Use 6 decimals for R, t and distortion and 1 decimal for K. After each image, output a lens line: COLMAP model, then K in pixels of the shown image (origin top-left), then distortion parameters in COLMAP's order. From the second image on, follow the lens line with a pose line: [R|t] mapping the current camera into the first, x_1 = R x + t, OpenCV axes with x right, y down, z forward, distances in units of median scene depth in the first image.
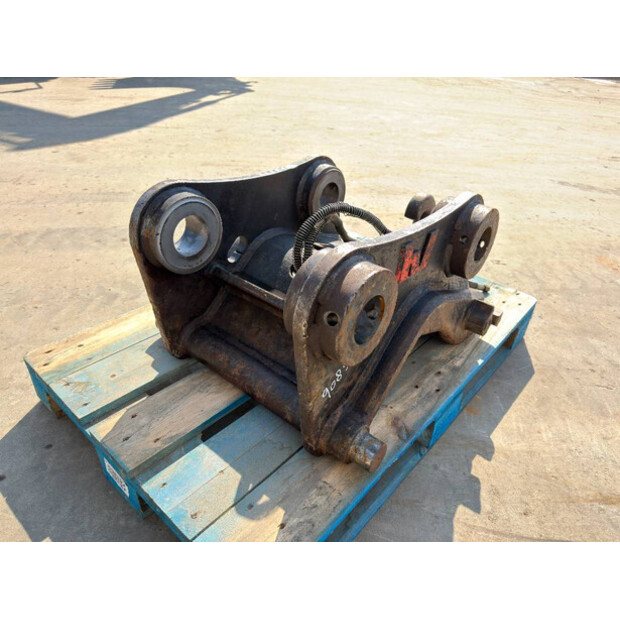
lens RADIAL K [[424.7, 0, 308.3], [0, 424.7, 346.3], [0, 0, 1]] dist [0.027839, -0.037832]
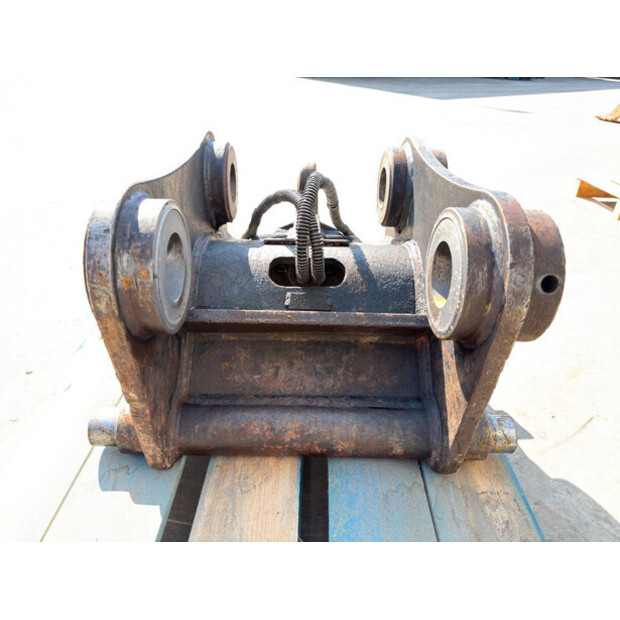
lens RADIAL K [[424.7, 0, 308.3], [0, 424.7, 346.3], [0, 0, 1]] dist [0.027839, -0.037832]
pose [[0.765172, -0.401909, 0.502972, -0.431548], [0.401170, 0.908657, 0.115780, -0.138690], [-0.503562, 0.113186, 0.856513, 0.371366]]
